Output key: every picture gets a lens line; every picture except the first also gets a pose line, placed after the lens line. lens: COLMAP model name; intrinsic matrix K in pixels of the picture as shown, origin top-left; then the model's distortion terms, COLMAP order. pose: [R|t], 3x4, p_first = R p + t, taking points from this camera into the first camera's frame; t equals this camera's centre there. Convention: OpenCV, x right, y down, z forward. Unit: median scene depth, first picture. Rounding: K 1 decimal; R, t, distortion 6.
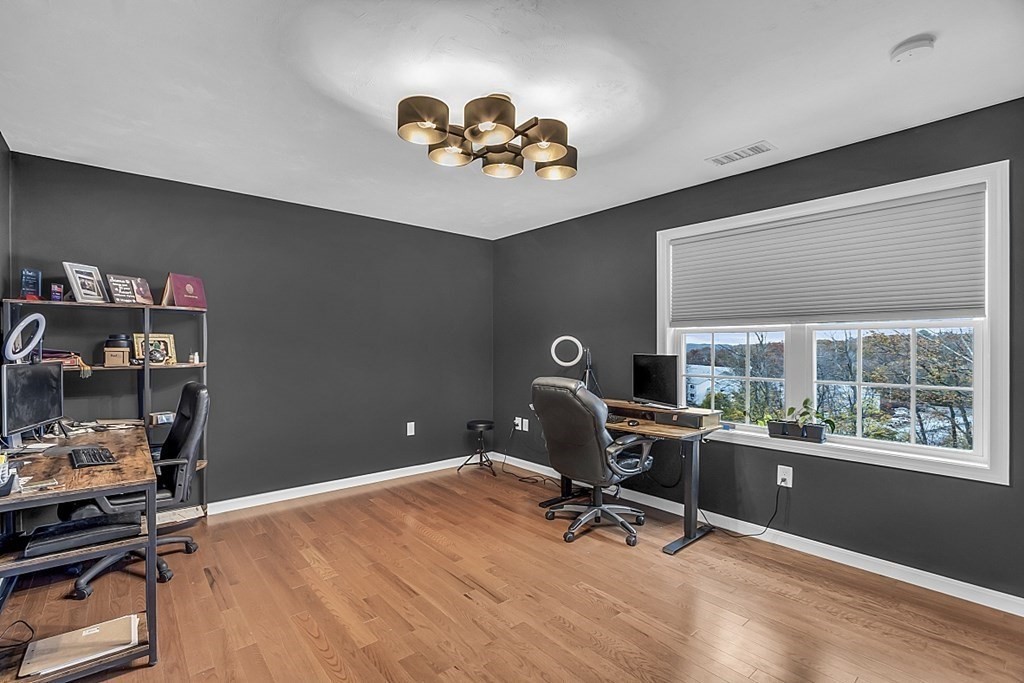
lens RADIAL K [[433.0, 0, 512.2], [0, 433.0, 354.3], [0, 0, 1]] dist [0.000952, 0.000055]
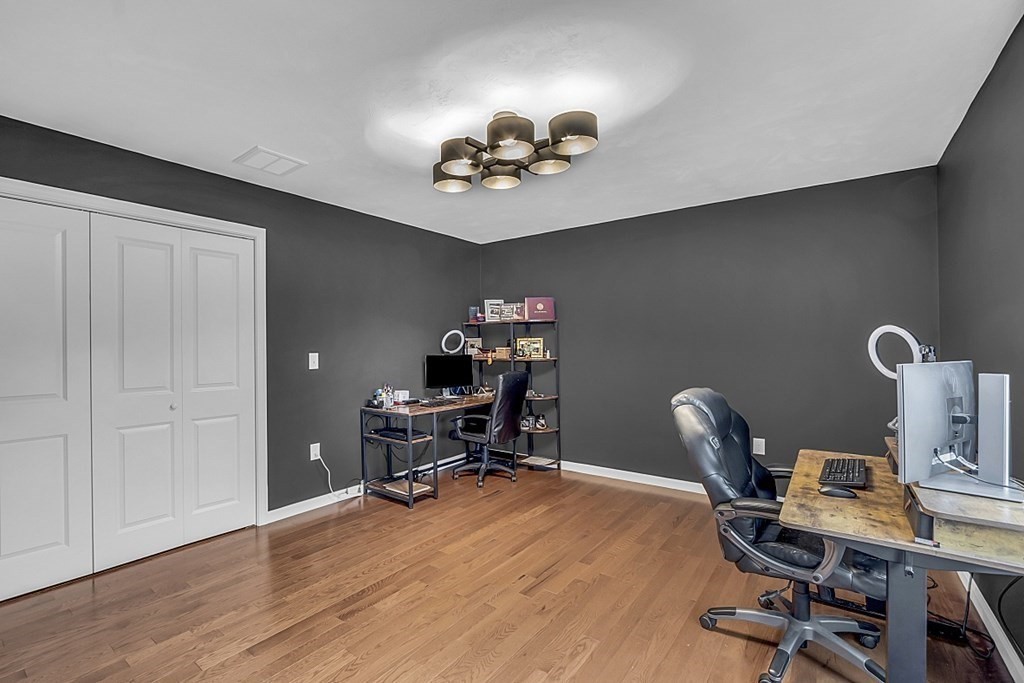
lens RADIAL K [[460.9, 0, 512.0], [0, 460.9, 341.5], [0, 0, 1]] dist [-0.002469, -0.000016]
pose [[0.283550, -0.016535, -0.958815, 0.804490], [-0.022315, 0.999467, -0.023835, 0.006562], [0.958698, 0.028155, 0.283030, 0.521103]]
